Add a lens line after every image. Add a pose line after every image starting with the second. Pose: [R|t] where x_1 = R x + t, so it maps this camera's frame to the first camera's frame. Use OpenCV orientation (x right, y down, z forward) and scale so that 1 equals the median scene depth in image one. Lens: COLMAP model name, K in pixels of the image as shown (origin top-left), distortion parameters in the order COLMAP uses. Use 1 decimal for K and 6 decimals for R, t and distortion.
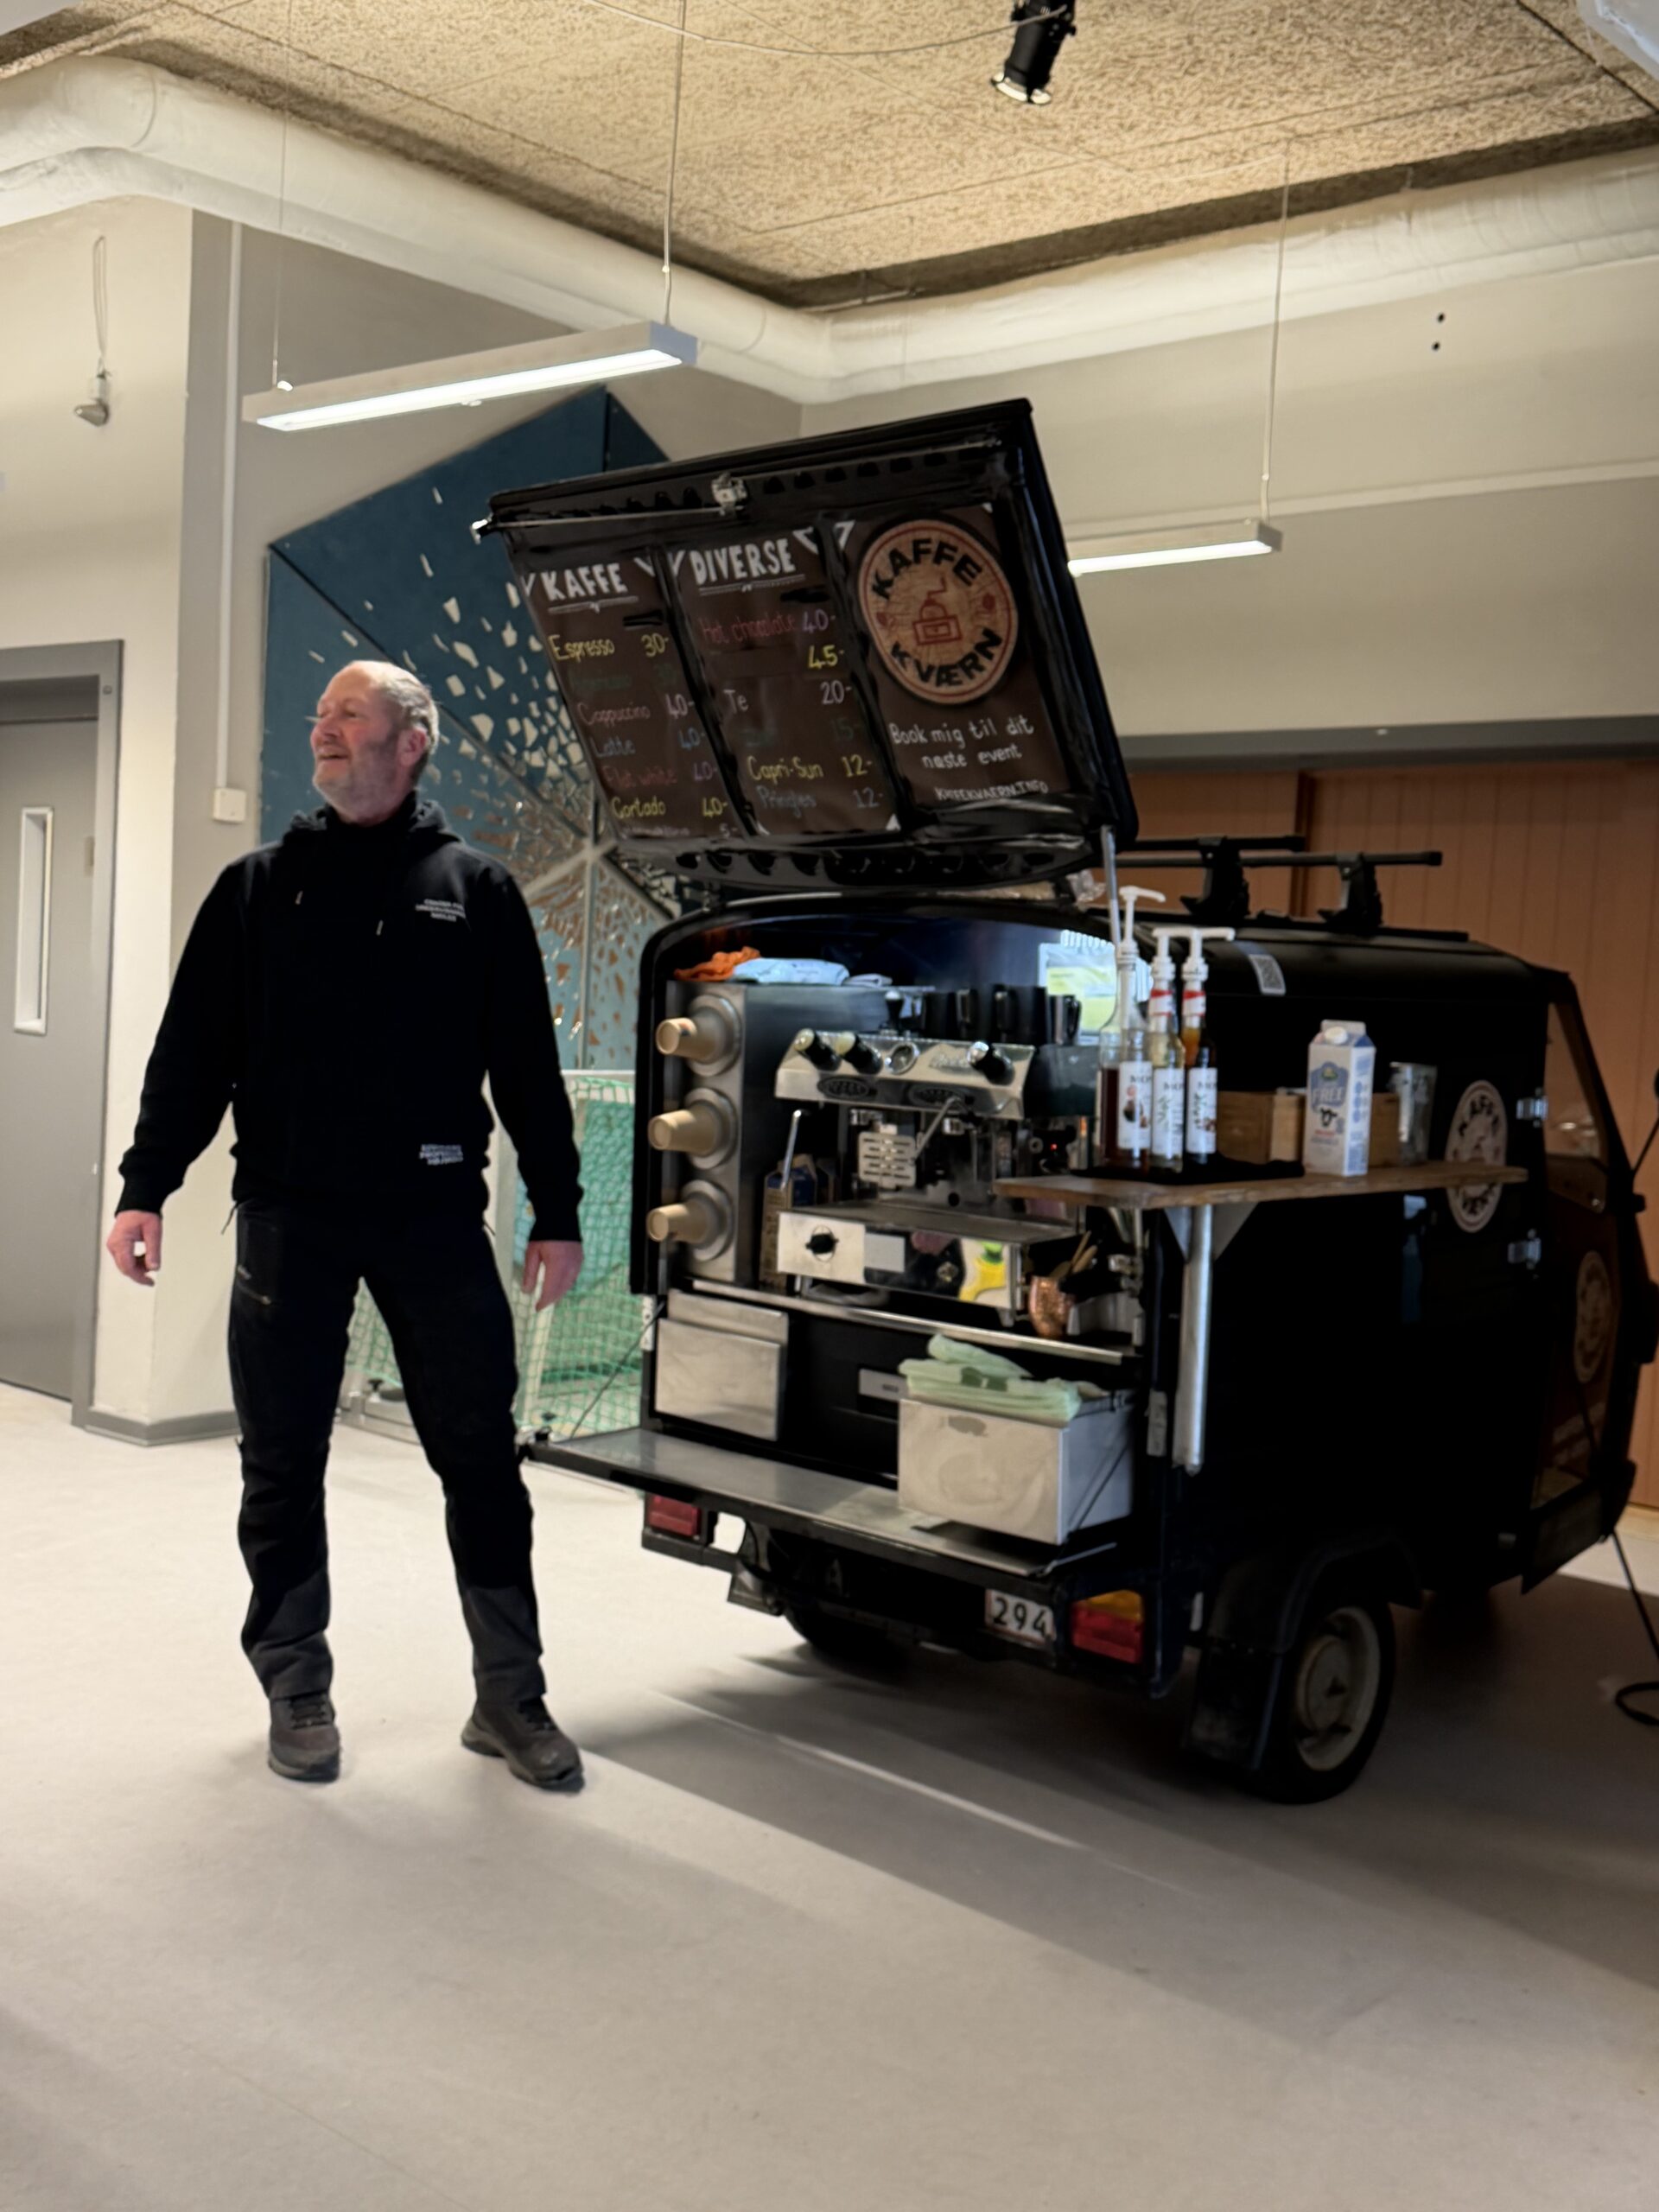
lens RADIAL K [[2356.5, 0, 823.1], [0, 2356.5, 1107.0], [0, 0, 1]] dist [0.096309, 0.000000]
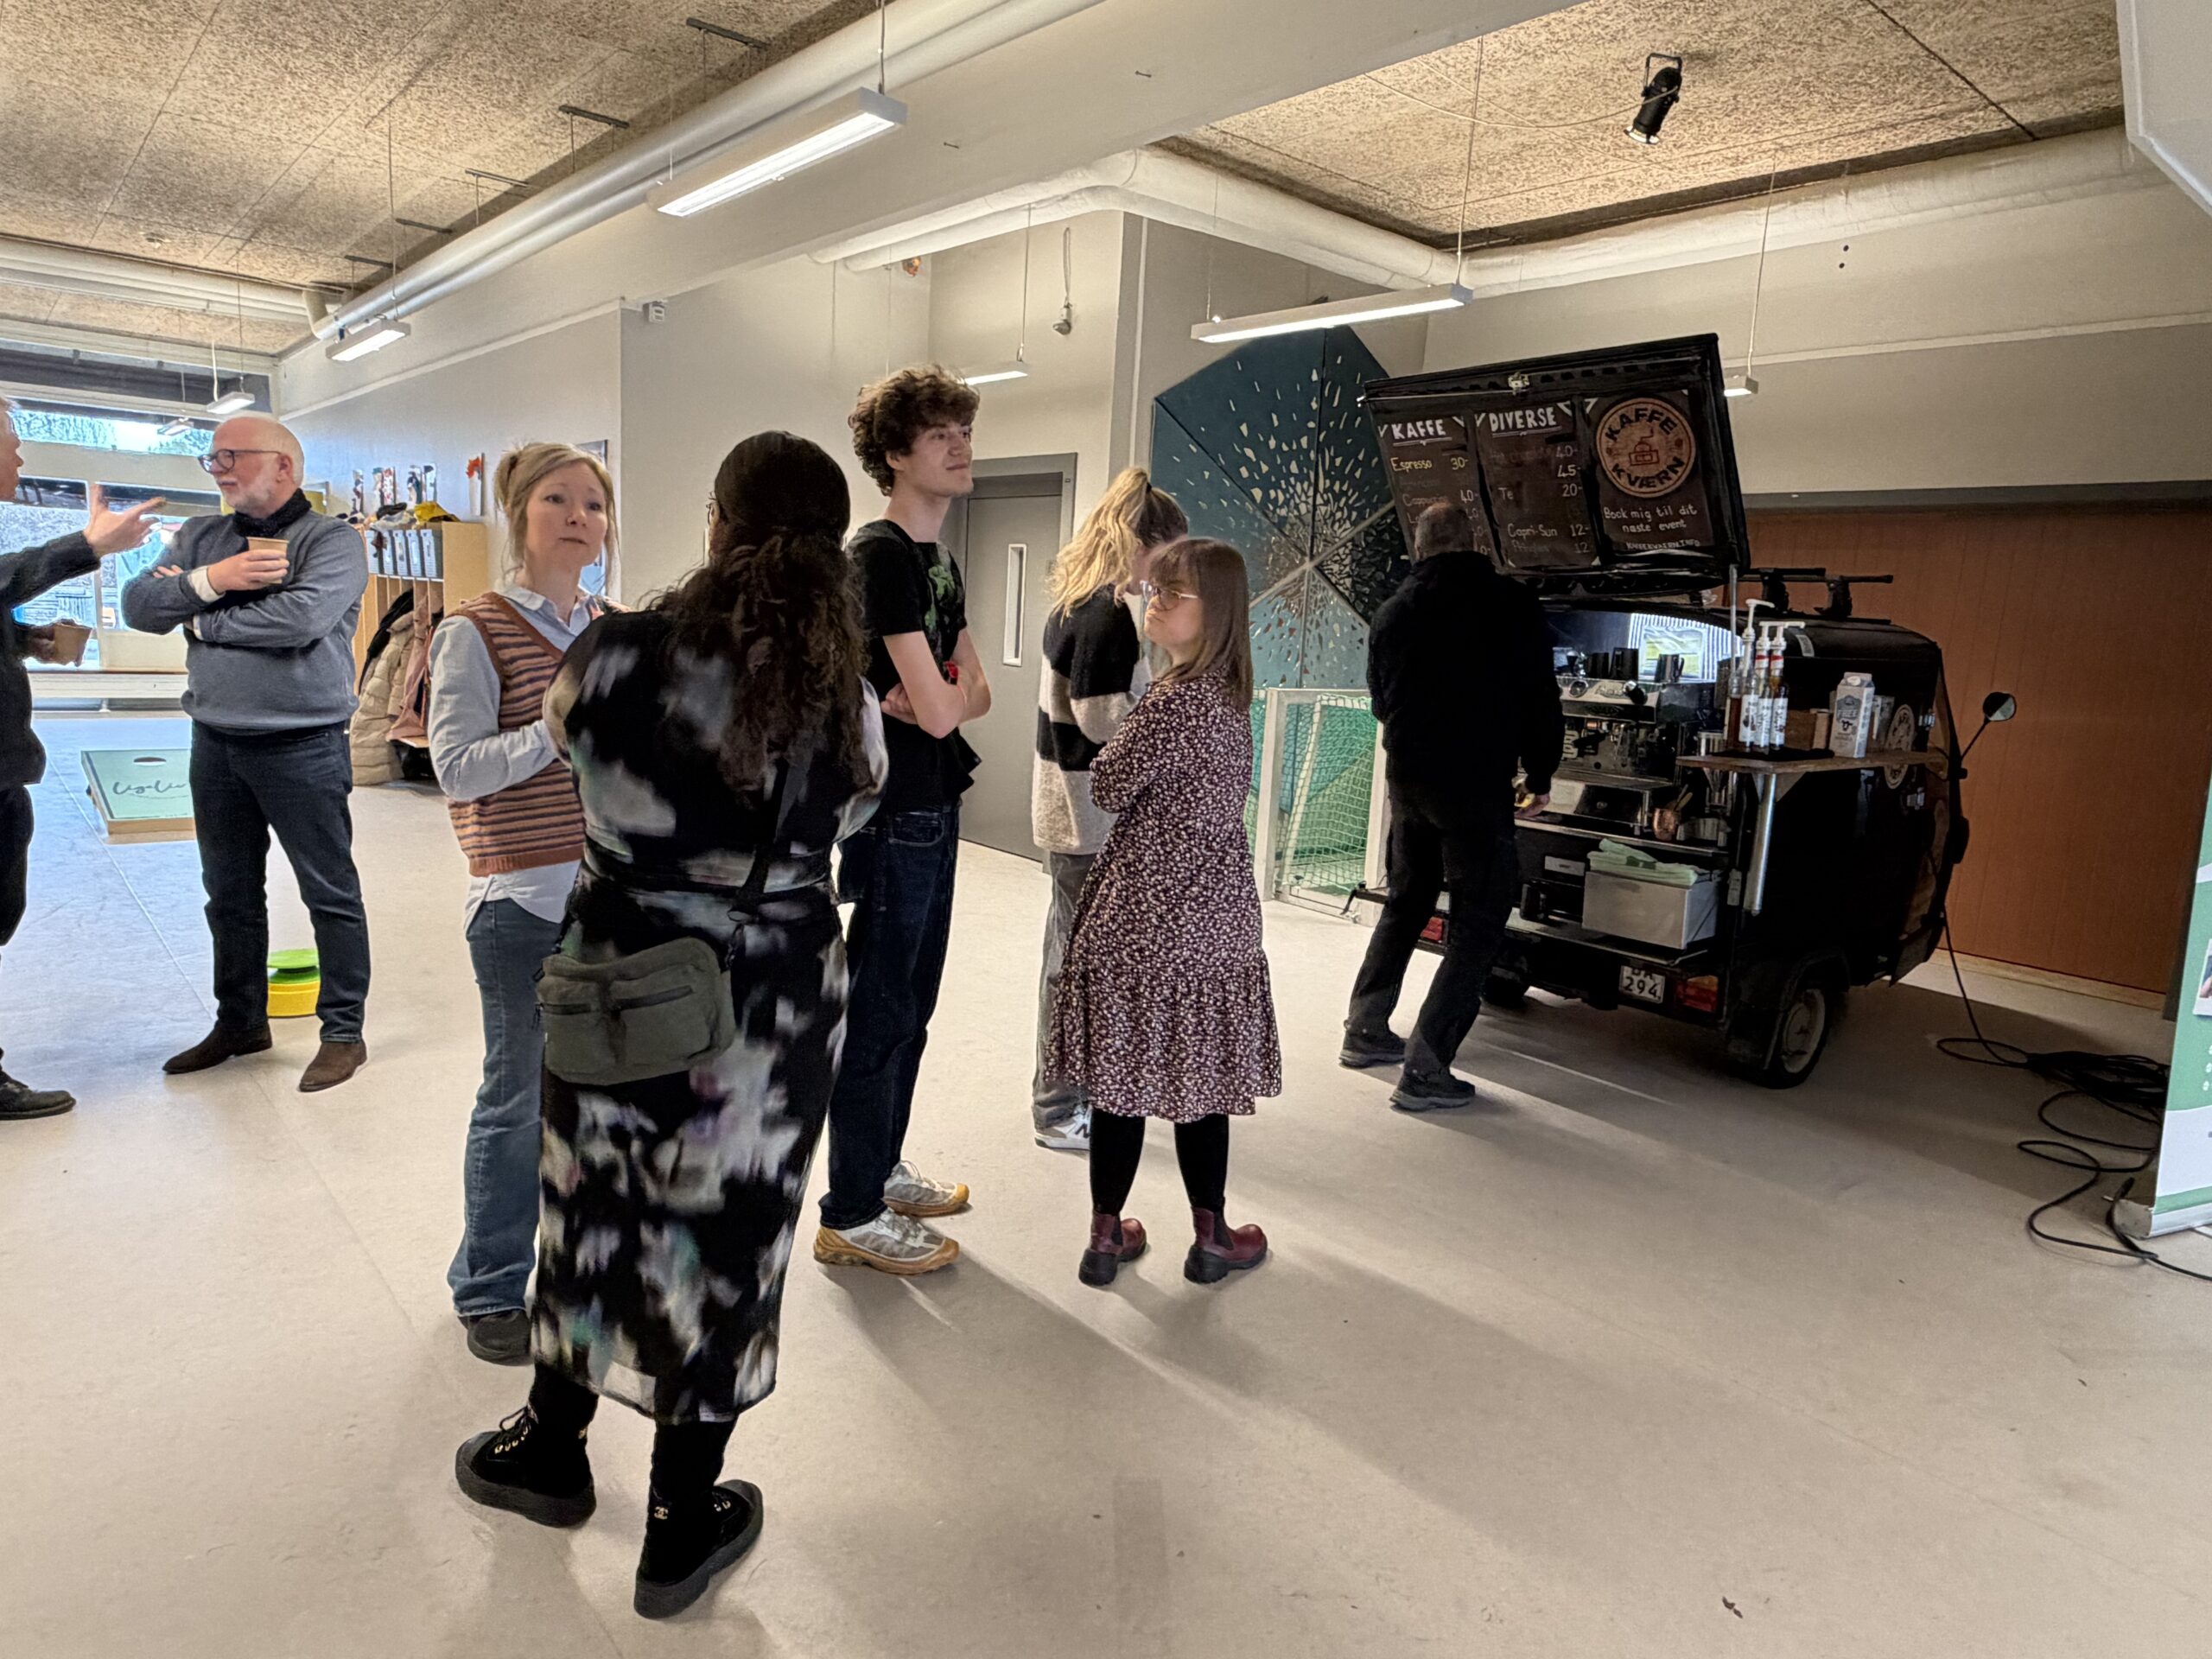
lens RADIAL K [[1380.0, 0, 1110.8], [0, 1380.0, 841.0], [0, 0, 1]] dist [-0.007595, 0.041290]
pose [[0.990859, 0.026234, -0.132327, -0.177429], [-0.012786, 0.994756, 0.101471, -0.006839], [0.134295, -0.098852, 0.985999, -0.122260]]
